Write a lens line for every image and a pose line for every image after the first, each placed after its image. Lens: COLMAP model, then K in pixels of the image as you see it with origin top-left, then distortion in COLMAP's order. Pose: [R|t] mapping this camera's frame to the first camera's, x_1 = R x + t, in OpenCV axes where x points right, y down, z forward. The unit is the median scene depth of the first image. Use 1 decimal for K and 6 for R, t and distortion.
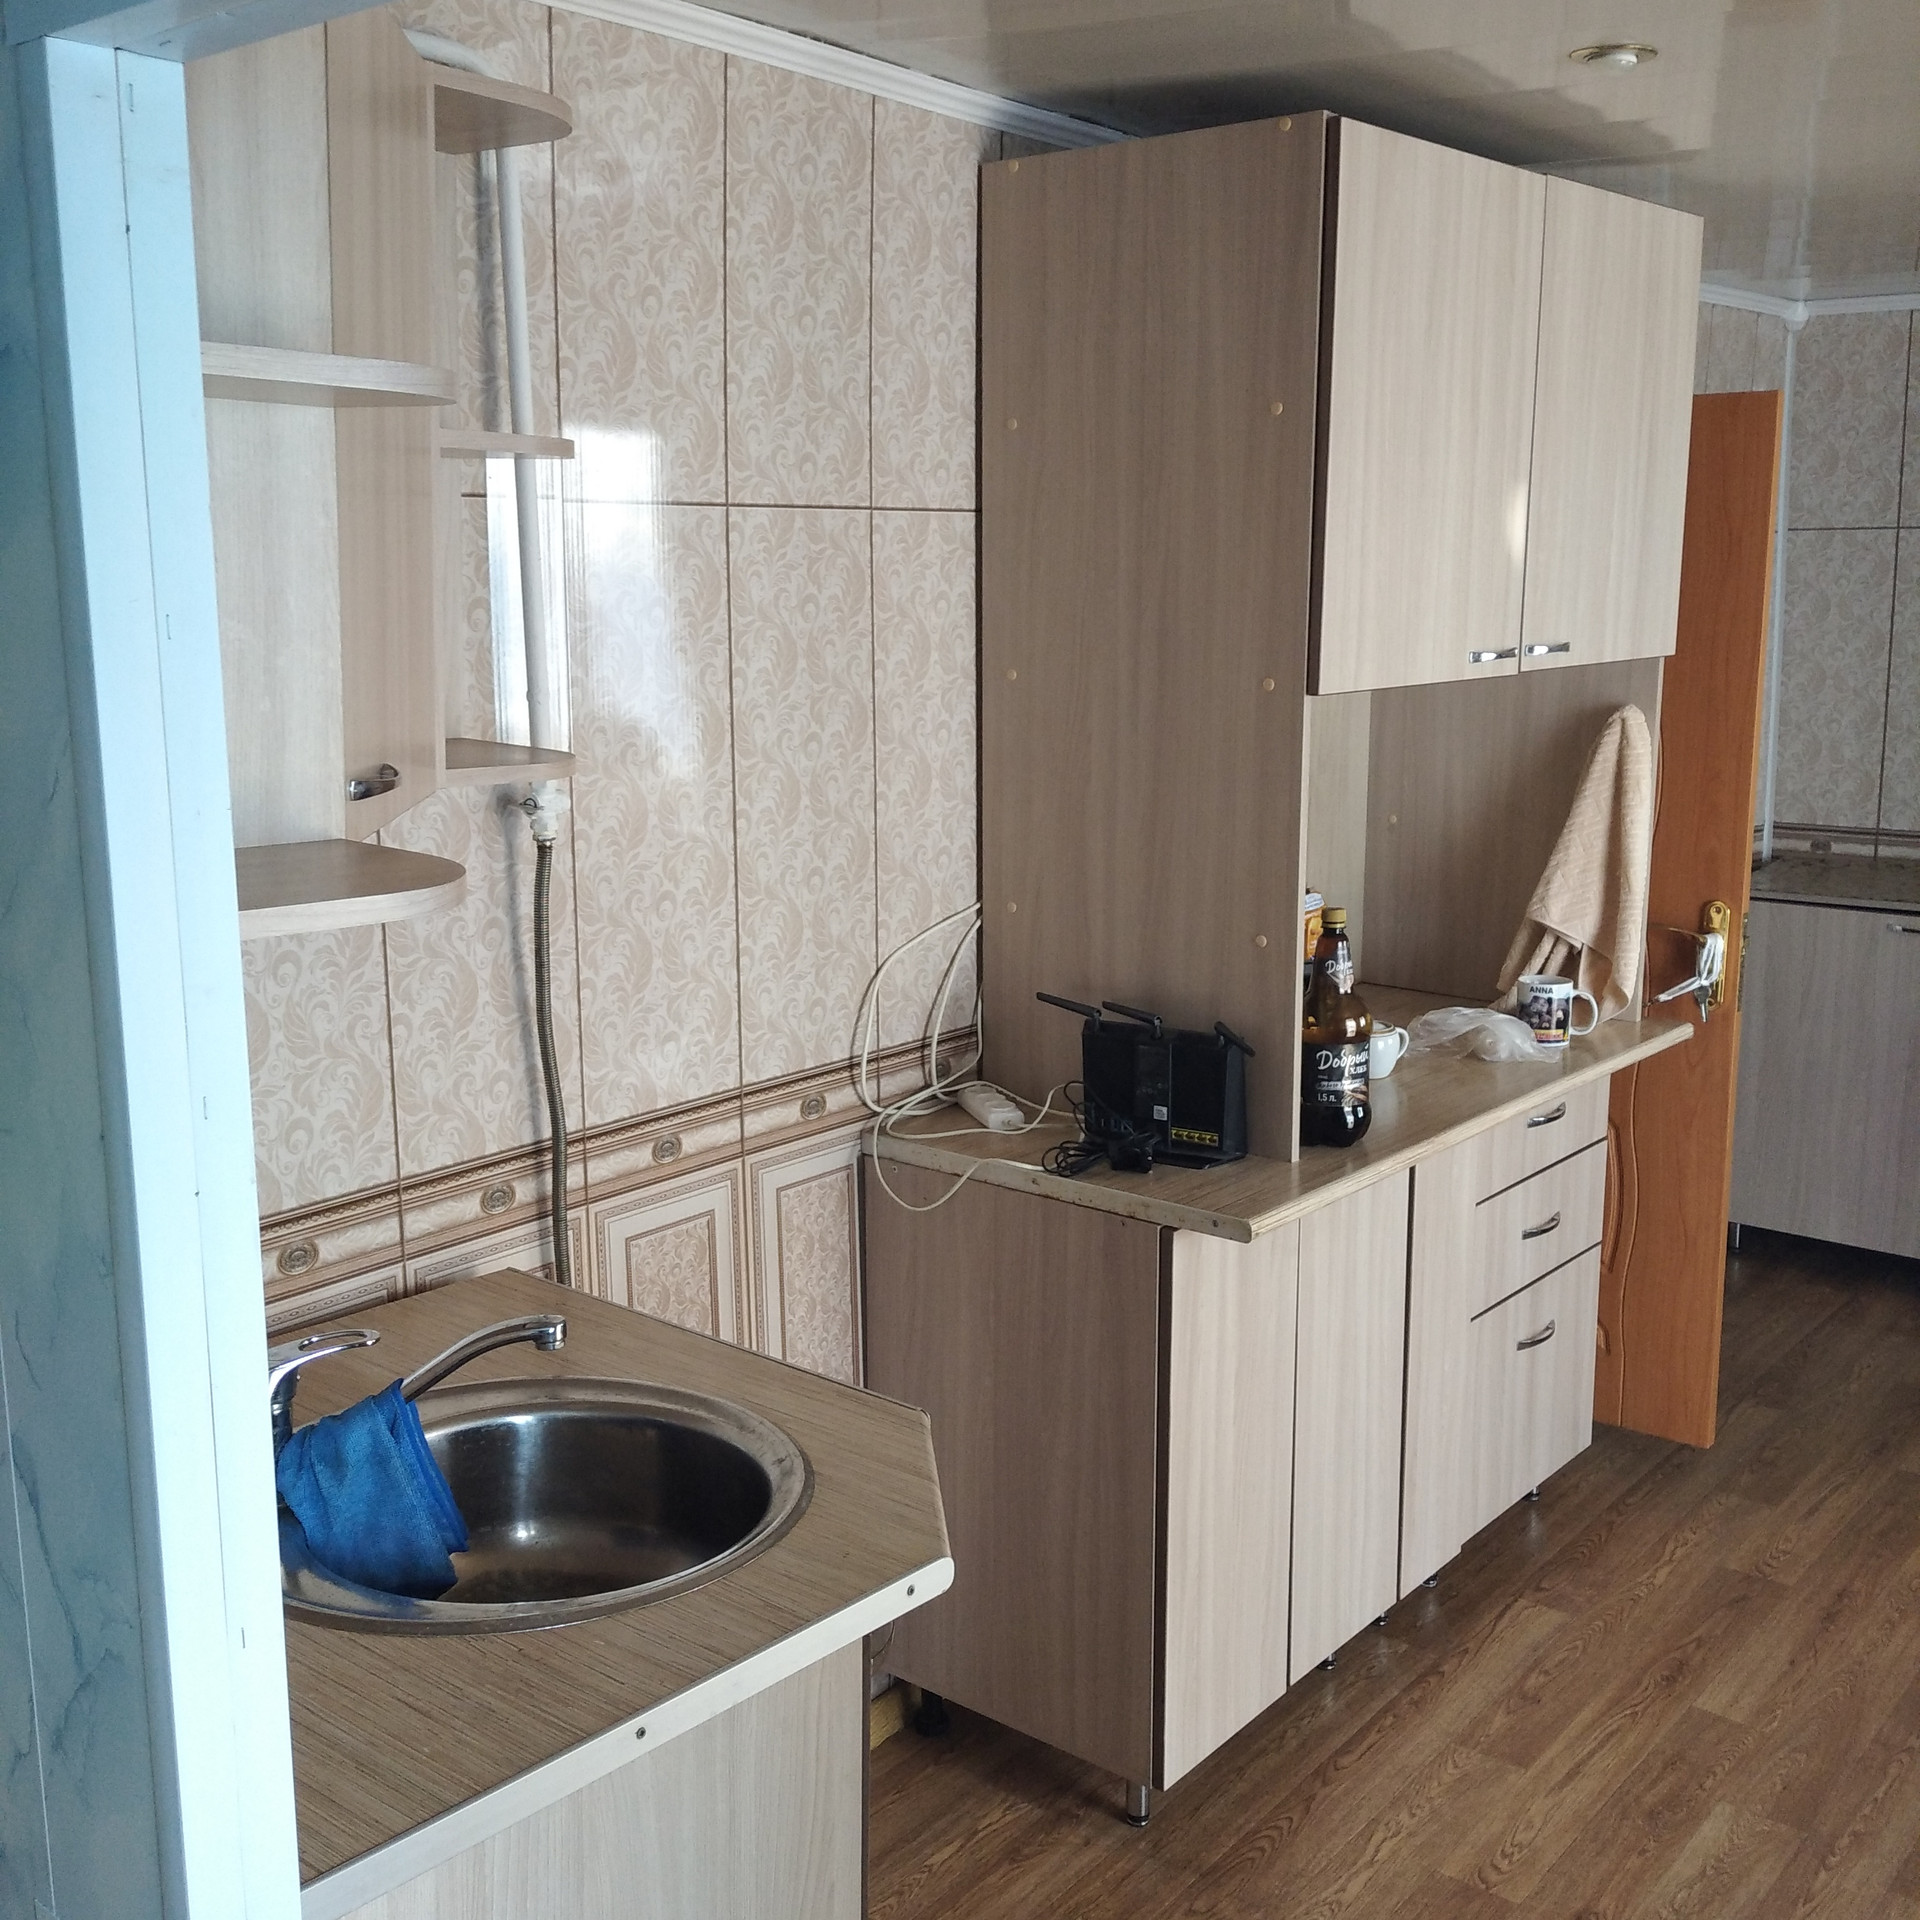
lens RADIAL K [[2089.4, 0, 960.6], [0, 2089.4, 963.5], [0, 0, 1]] dist [0.069946, -0.132942]
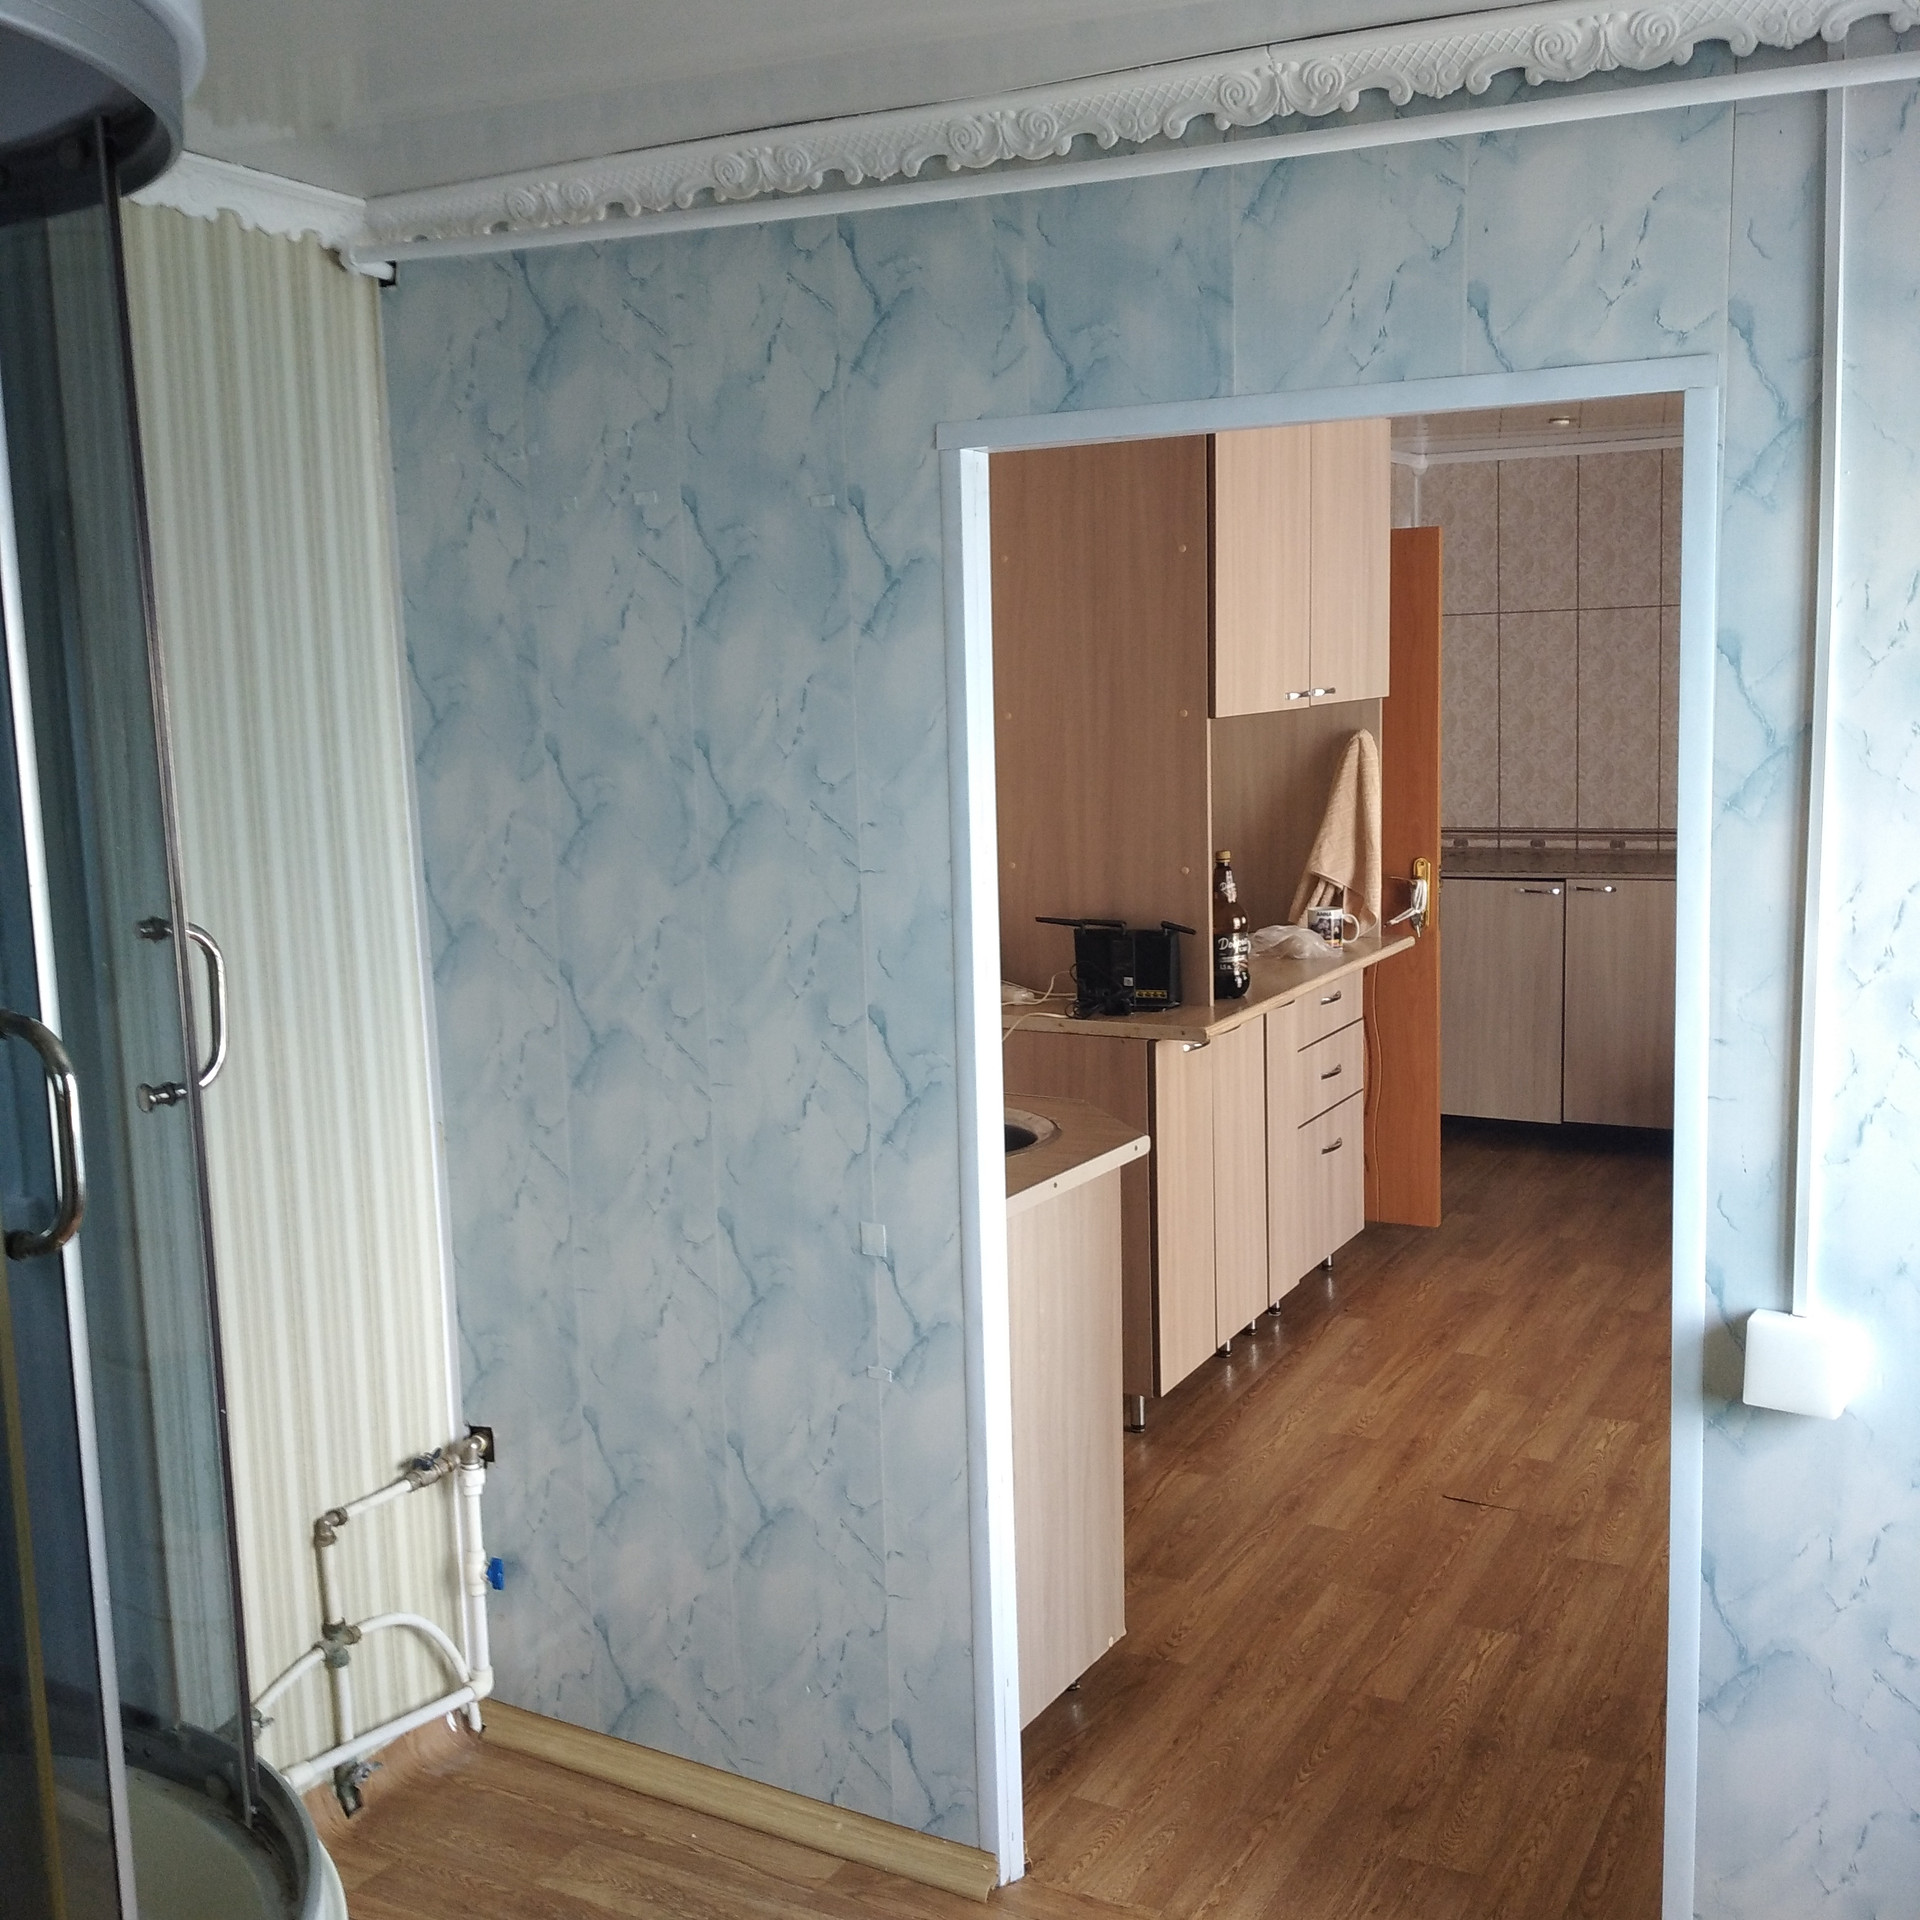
lens RADIAL K [[2089.4, 0, 960.6], [0, 2089.4, 963.5], [0, 0, 1]] dist [0.069946, -0.132942]
pose [[0.982160, -0.052840, 0.180471, -0.278788], [0.061339, 0.997240, -0.041834, 0.101844], [-0.177763, 0.052158, 0.982690, -0.485030]]
